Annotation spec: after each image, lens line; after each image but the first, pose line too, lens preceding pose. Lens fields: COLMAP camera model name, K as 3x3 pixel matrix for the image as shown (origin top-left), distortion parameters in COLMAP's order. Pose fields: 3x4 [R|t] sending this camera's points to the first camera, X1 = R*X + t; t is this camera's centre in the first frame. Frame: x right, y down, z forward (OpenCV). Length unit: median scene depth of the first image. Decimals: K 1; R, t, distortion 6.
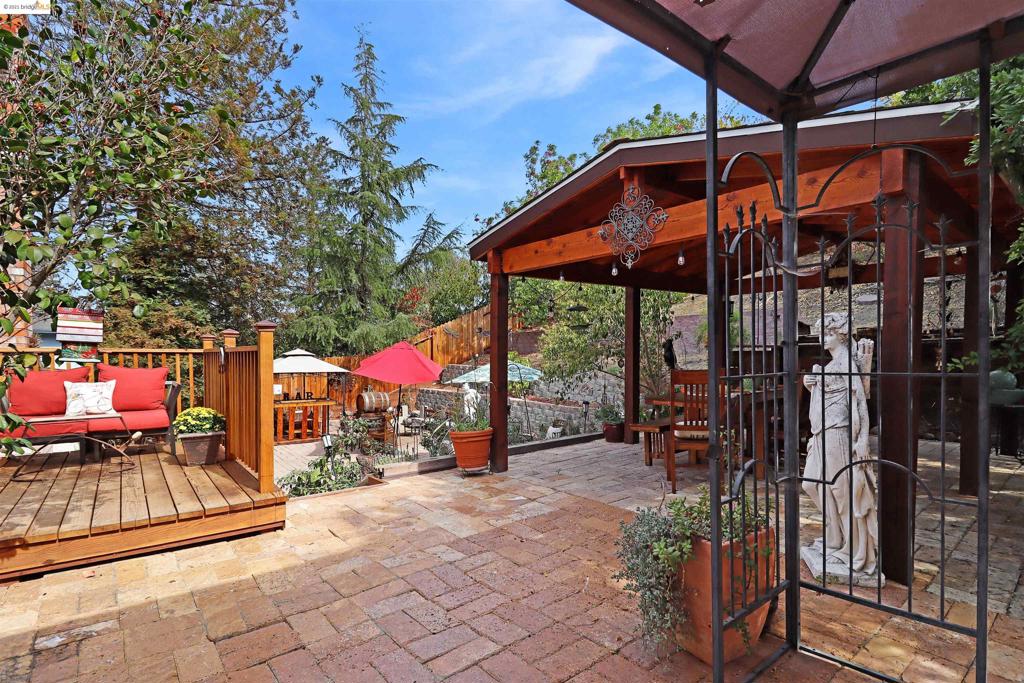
lens RADIAL K [[490.9, 0, 510.1], [0, 490.9, 349.9], [0, 0, 1]] dist [-0.009296, -0.003986]
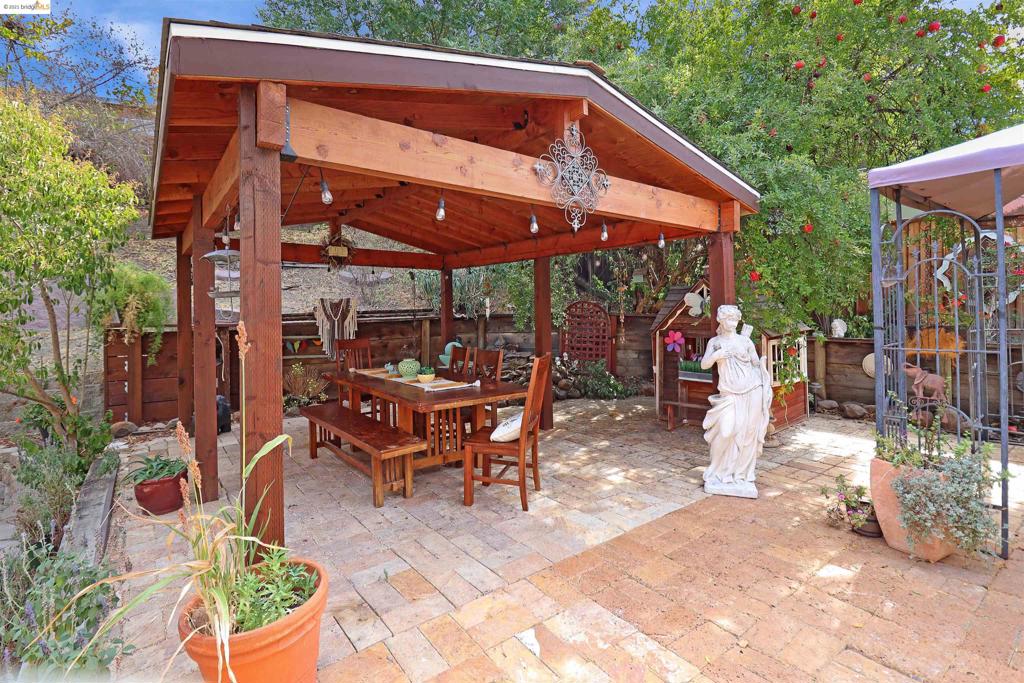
lens RADIAL K [[490.9, 0, 502.8], [0, 490.9, 306.2], [0, 0, 1]] dist [-0.009296, -0.003986]
pose [[0.052587, 0.026847, 0.998255, -0.054323], [0.010280, 0.999571, -0.027424, -0.002855], [-0.998563, 0.011704, 0.052288, 0.109875]]
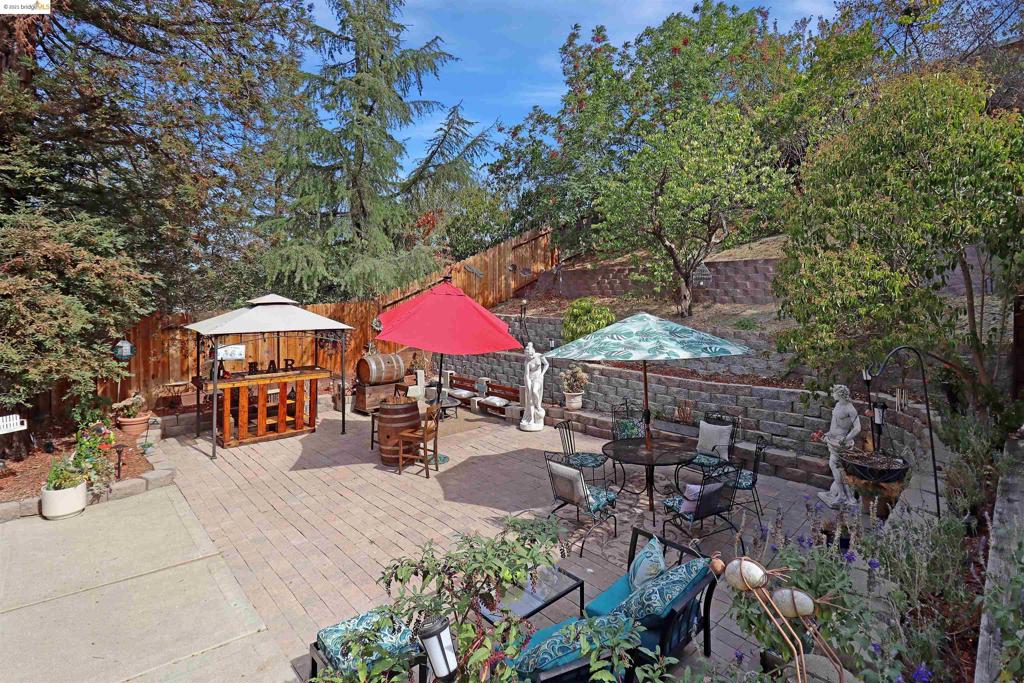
lens RADIAL K [[490.9, 0, 515.0], [0, 490.9, 288.0], [0, 0, 1]] dist [-0.009296, -0.003986]
pose [[0.997054, -0.002404, 0.076660, -0.155803], [0.002907, 0.999975, -0.006454, -0.004424], [-0.076643, 0.006658, 0.997036, 0.316439]]
